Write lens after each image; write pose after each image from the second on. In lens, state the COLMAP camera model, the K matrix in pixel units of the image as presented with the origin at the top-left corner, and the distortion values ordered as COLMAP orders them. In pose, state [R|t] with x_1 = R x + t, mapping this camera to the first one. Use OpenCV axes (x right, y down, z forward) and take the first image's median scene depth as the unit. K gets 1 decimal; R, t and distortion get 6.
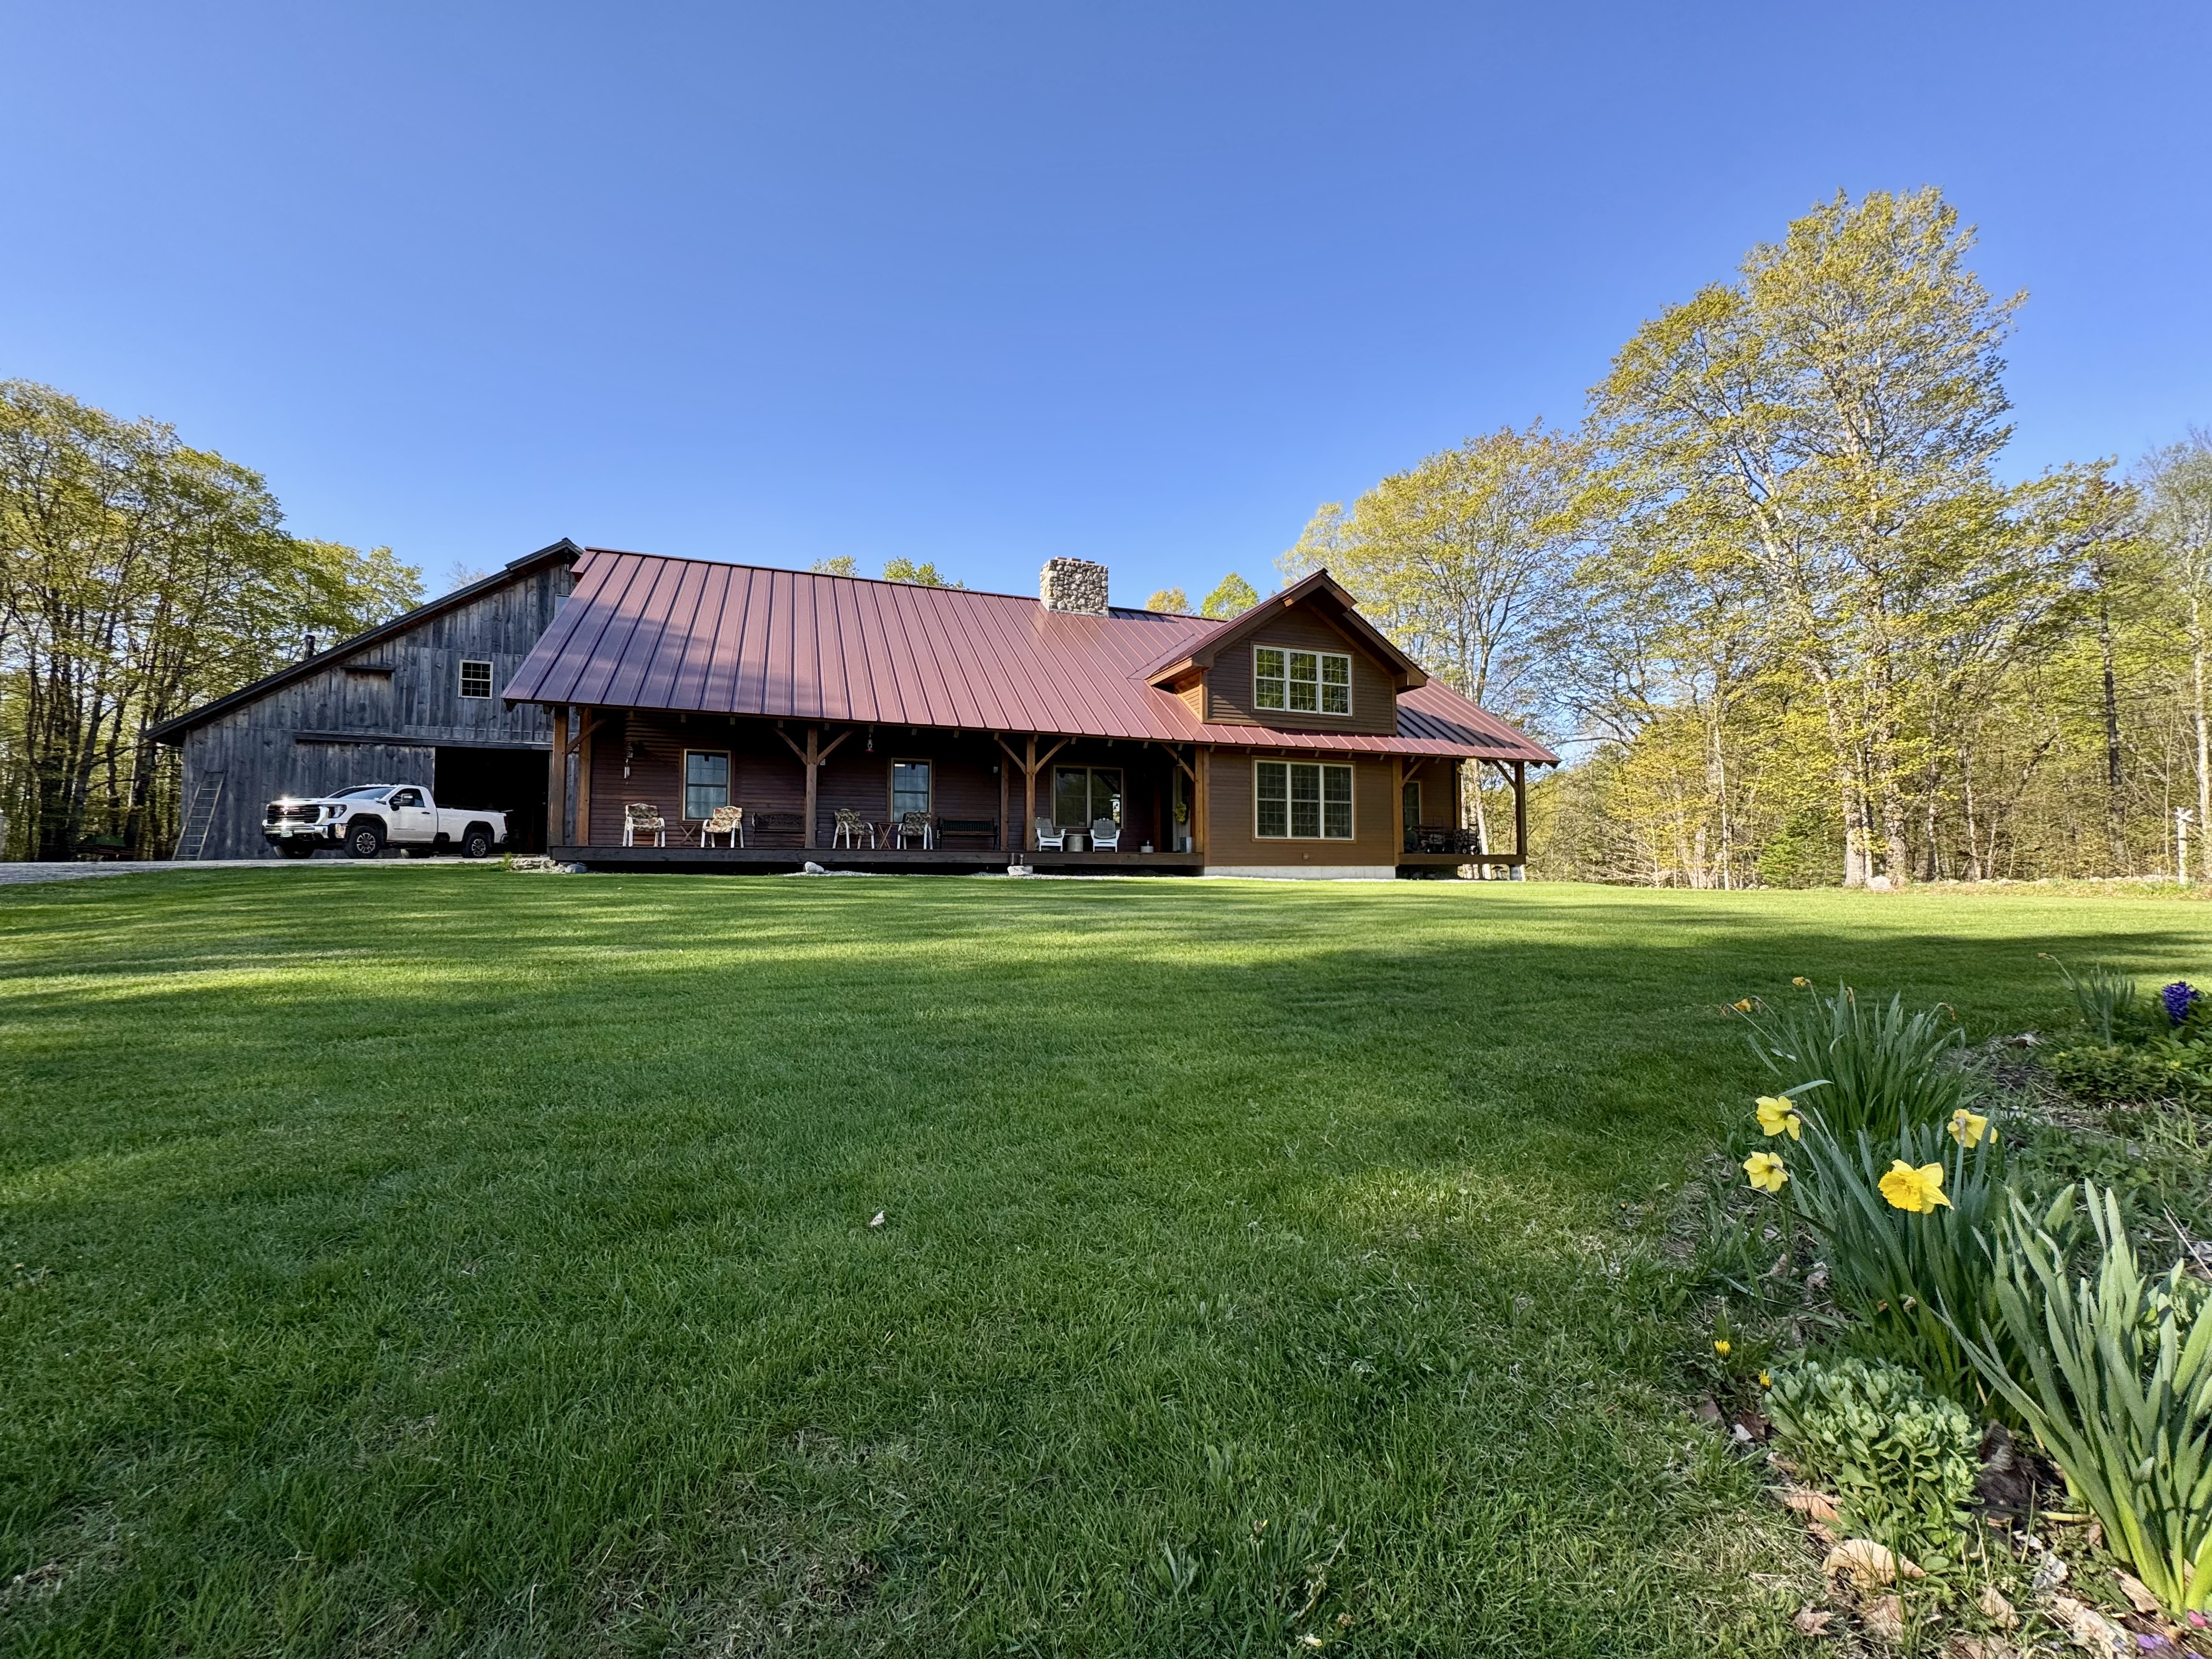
lens RADIAL K [[882.0, 0, 1106.3], [0, 882.0, 829.8], [0, 0, 1]] dist [-0.002398, 0.000518]
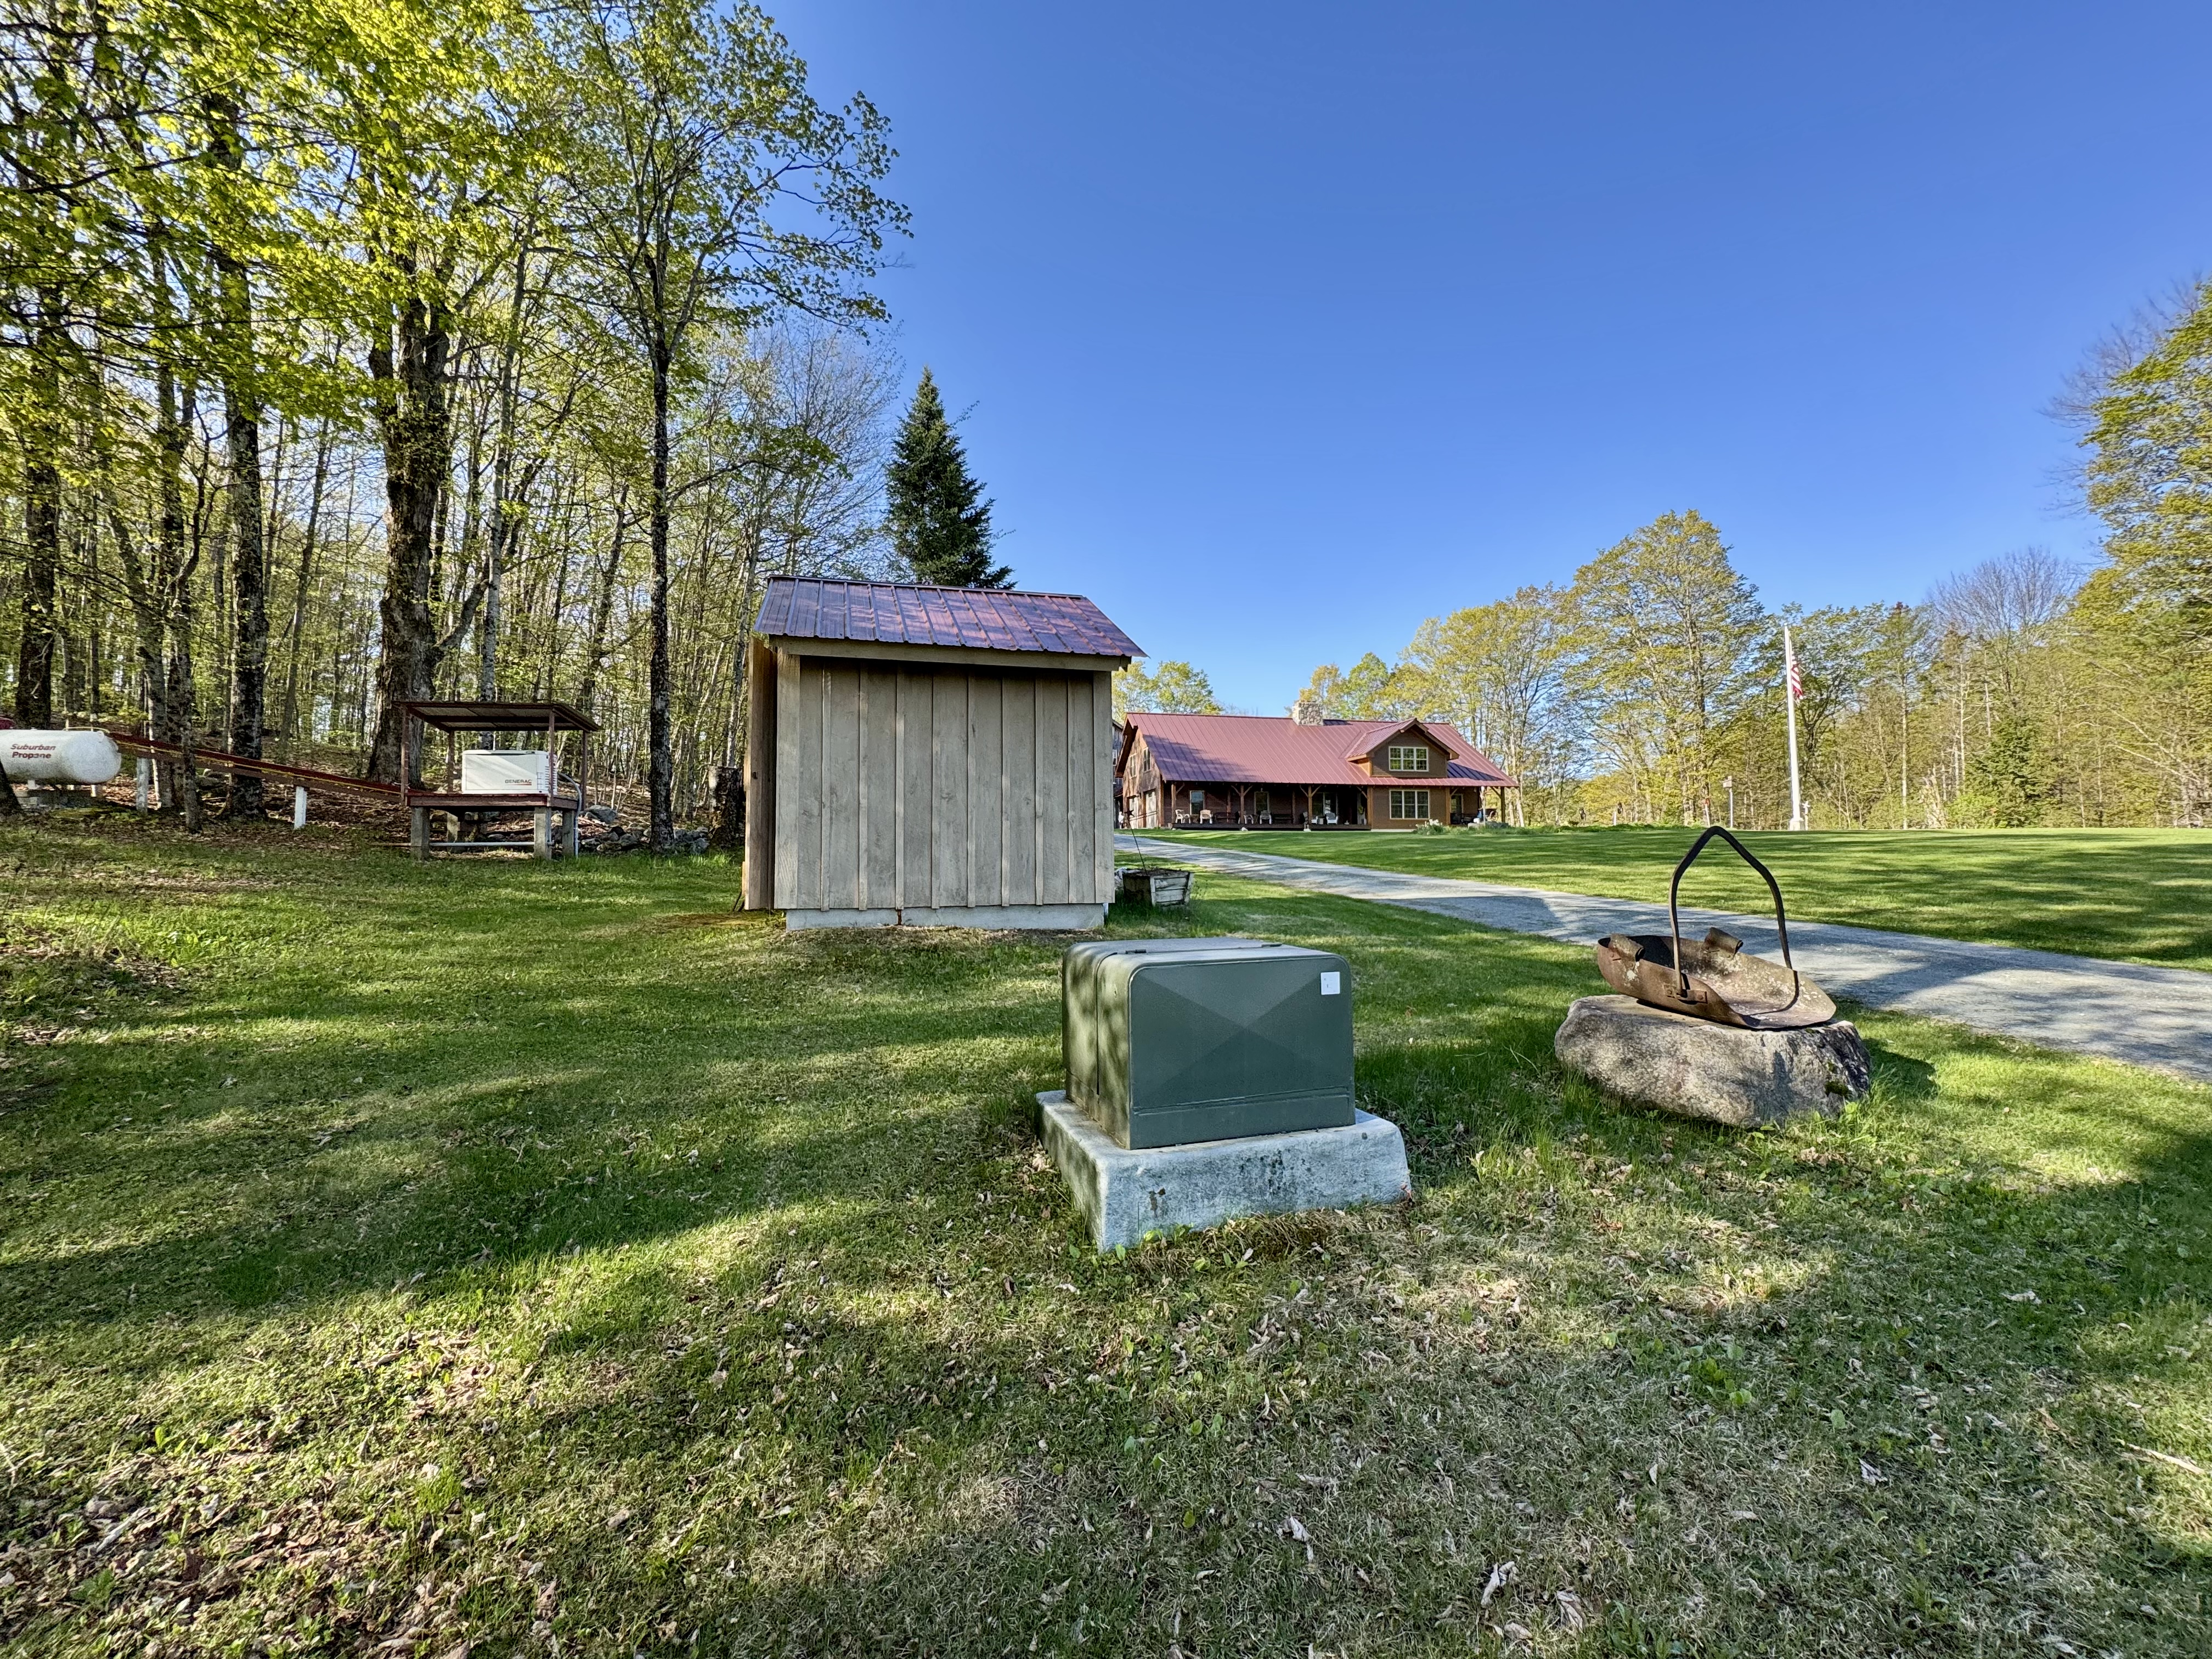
lens RADIAL K [[882.0, 0, 1108.2], [0, 882.0, 830.3], [0, 0, 1]] dist [-0.002398, 0.000518]
pose [[0.991695, -0.006038, -0.128474, -0.329236], [0.007770, 0.999886, 0.012979, 0.001876], [0.128381, -0.013870, 0.991628, -1.730140]]
